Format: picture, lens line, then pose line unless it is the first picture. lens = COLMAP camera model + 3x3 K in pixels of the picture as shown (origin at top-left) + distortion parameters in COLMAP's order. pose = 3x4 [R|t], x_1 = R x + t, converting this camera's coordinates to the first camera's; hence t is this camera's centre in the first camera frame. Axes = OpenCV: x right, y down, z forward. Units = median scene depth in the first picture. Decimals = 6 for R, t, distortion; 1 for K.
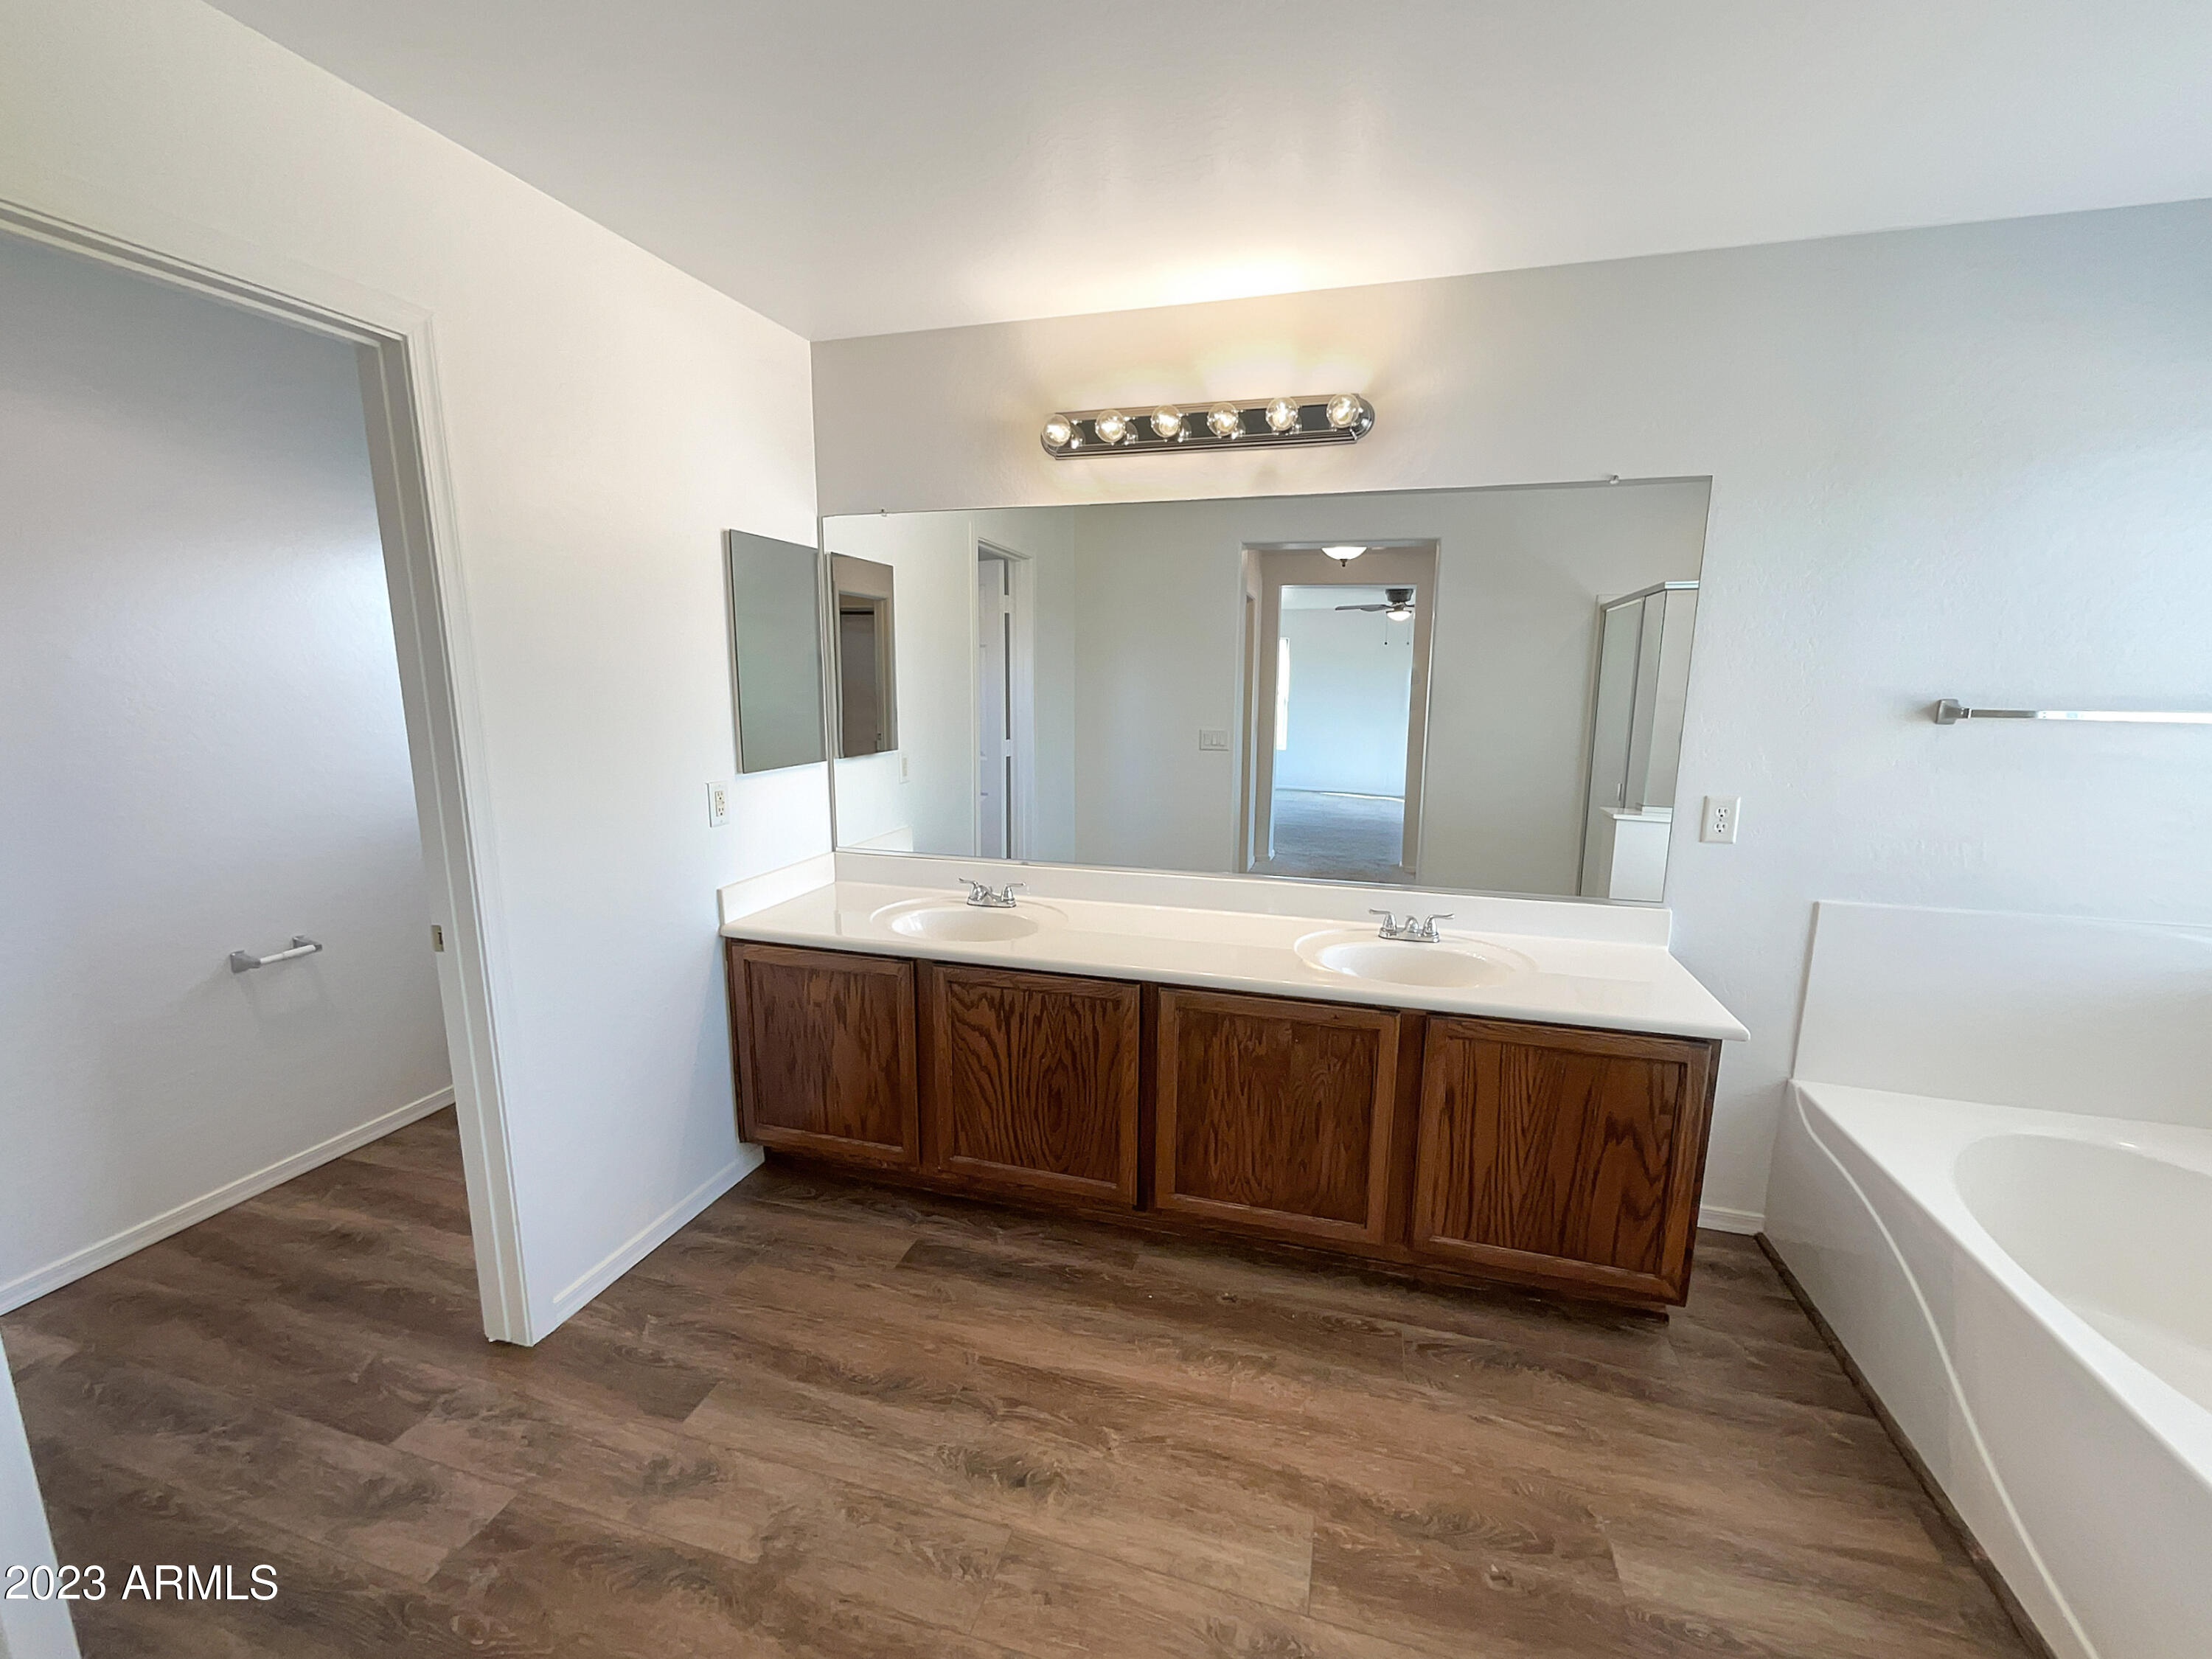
lens RADIAL K [[894.9, 0, 1108.8], [0, 894.9, 831.8], [0, 0, 1]] dist [-0.000696, 0.000258]
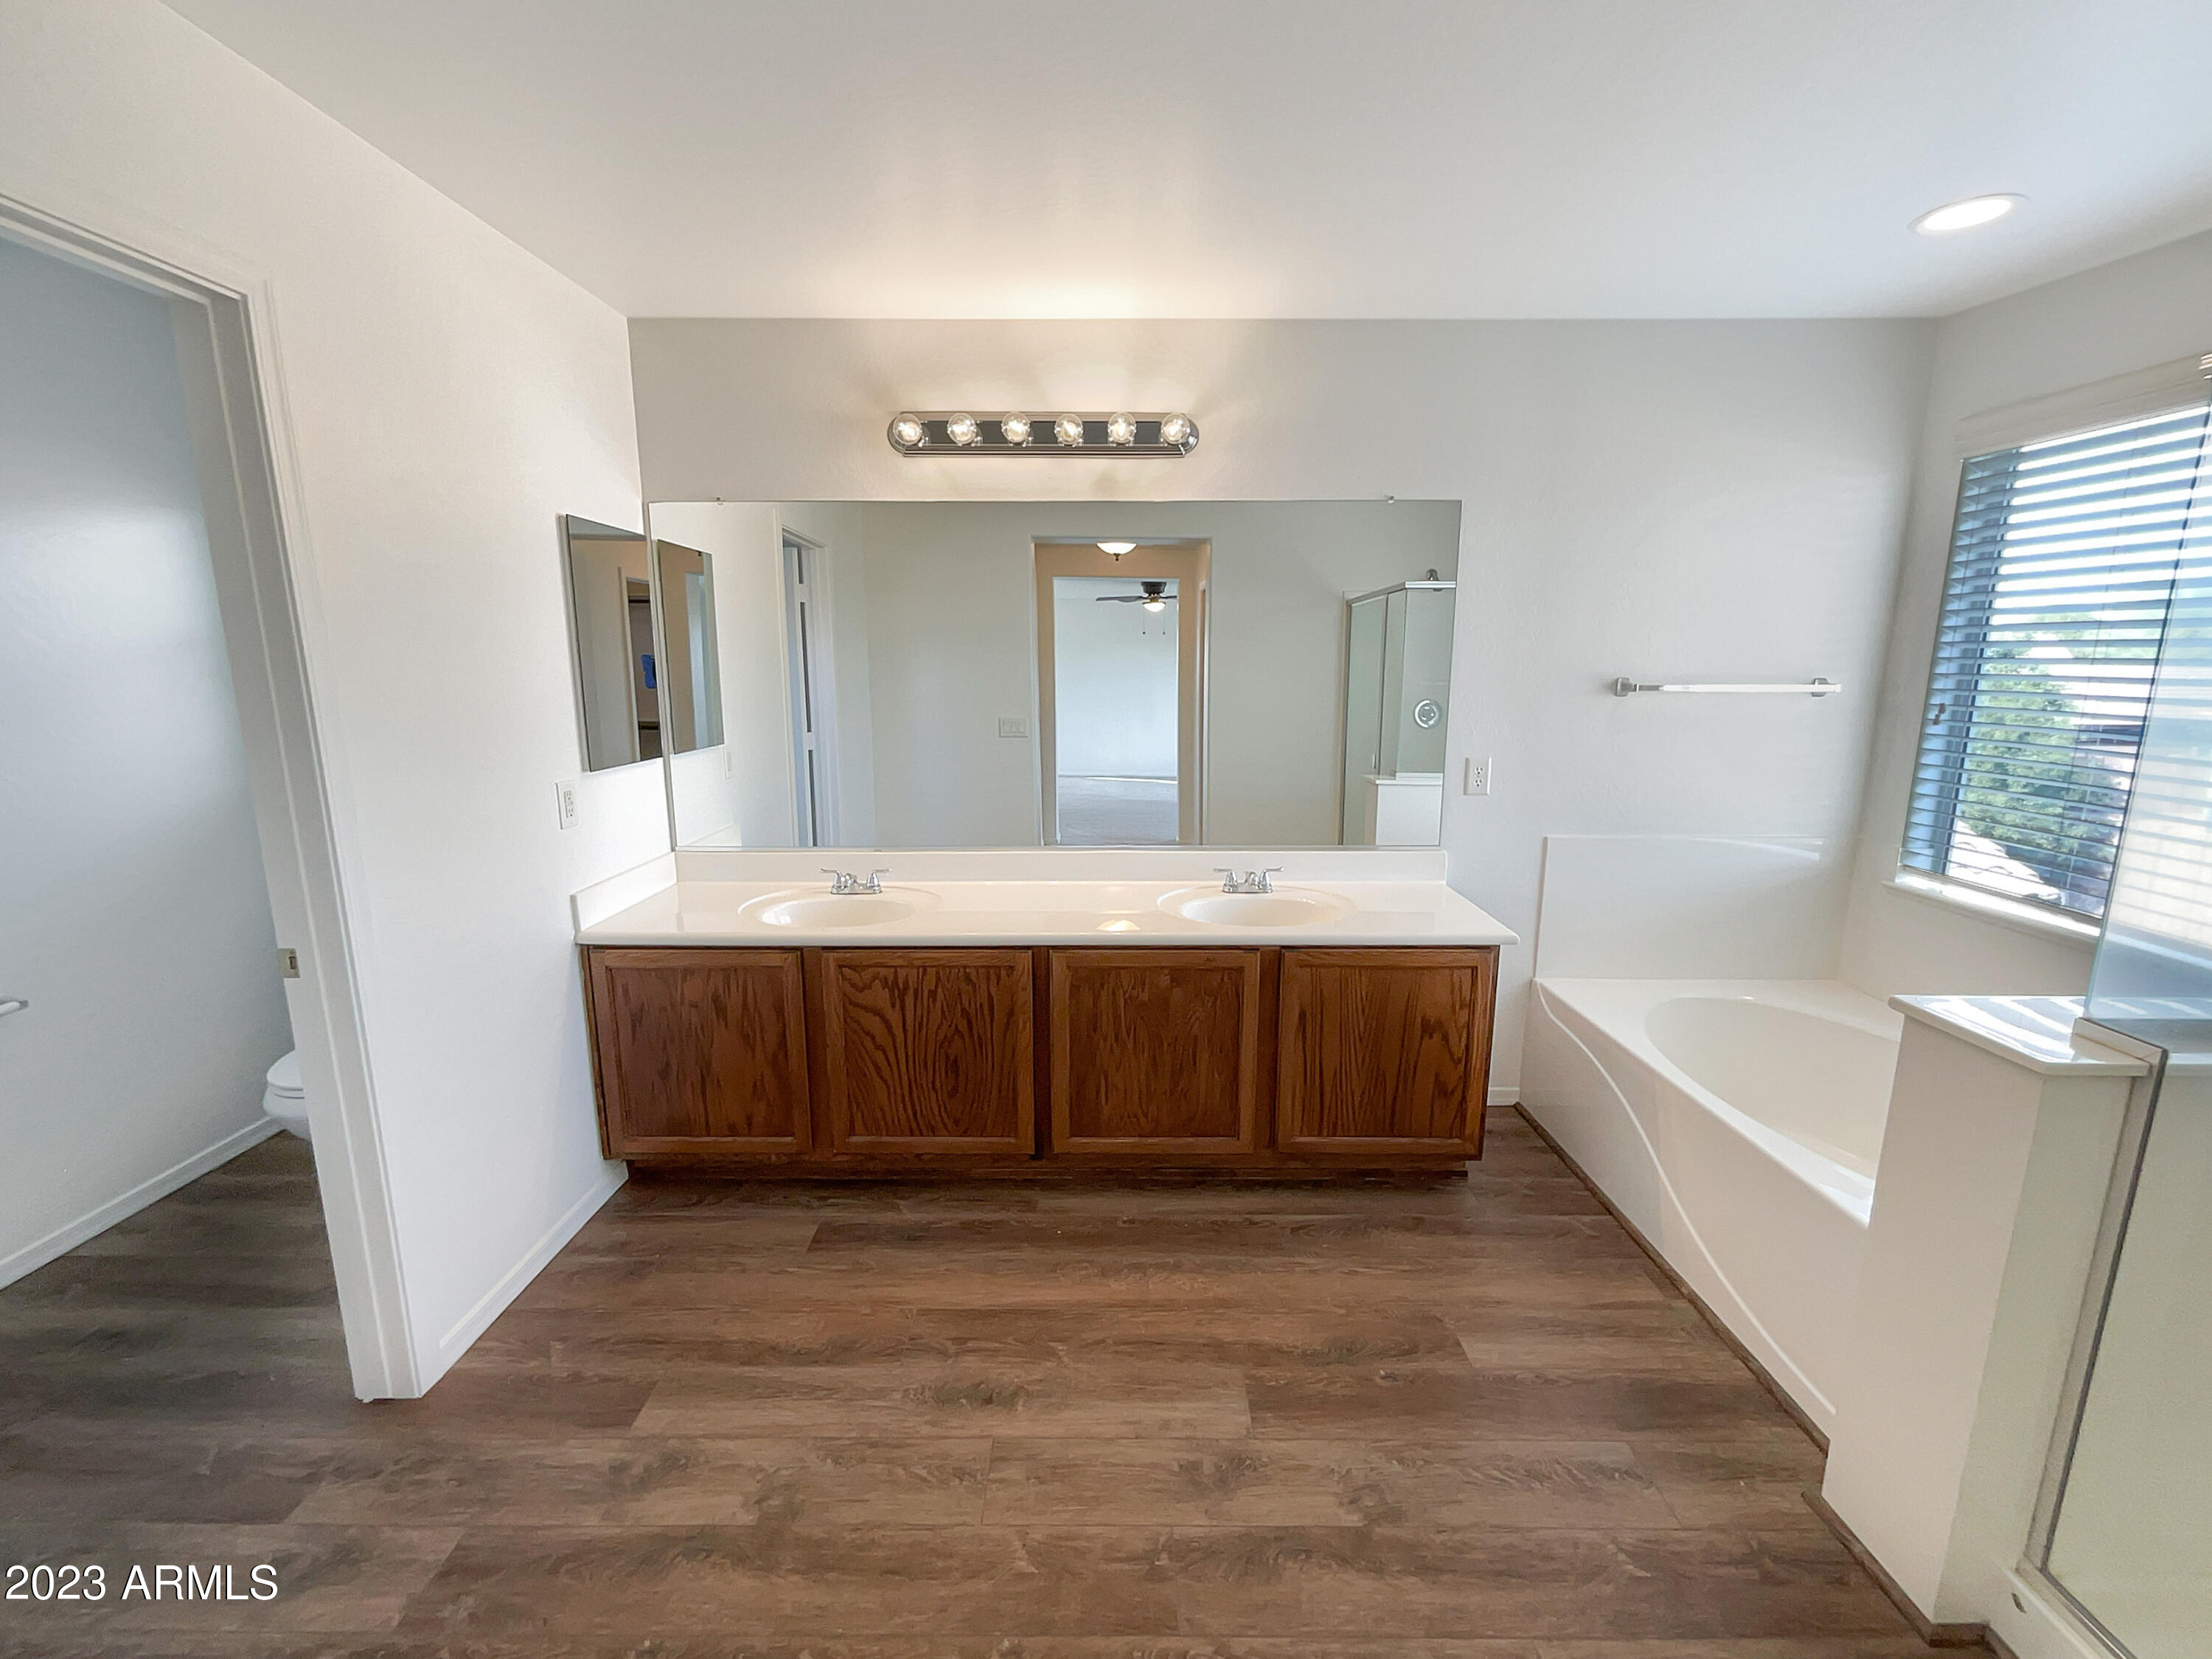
lens RADIAL K [[907.9, 0, 1107.5], [0, 907.9, 830.5], [0, 0, 1]] dist [-0.001504, 0.000187]
pose [[0.961438, -0.057531, 0.268938, -0.164219], [0.055597, 0.998343, 0.014809, 0.015241], [-0.269344, 0.000714, 0.963044, -0.084971]]
